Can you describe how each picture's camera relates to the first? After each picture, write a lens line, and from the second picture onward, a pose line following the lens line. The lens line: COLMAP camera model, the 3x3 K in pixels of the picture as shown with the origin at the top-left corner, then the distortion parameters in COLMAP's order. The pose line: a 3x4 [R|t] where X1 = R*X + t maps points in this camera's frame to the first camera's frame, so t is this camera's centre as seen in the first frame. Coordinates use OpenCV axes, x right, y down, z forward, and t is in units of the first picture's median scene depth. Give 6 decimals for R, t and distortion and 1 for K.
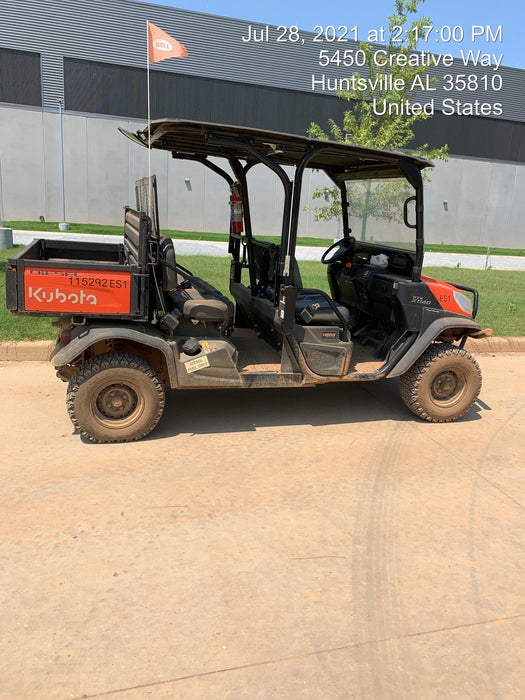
lens RADIAL K [[533.5, 0, 261.1], [0, 533.5, 366.9], [0, 0, 1]] dist [0.003774, -0.001314]
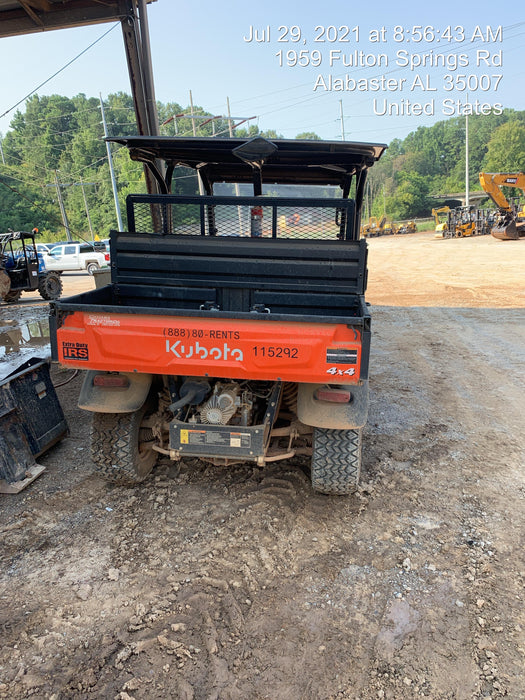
lens RADIAL K [[542.3, 0, 277.3], [0, 542.3, 346.0], [0, 0, 1]] dist [0.004052, -0.001657]
pose [[0.404673, -0.293900, 0.865946, -1.048626], [0.269798, 0.943166, 0.194026, -0.300192], [-0.873756, 0.155113, 0.460967, 0.621591]]
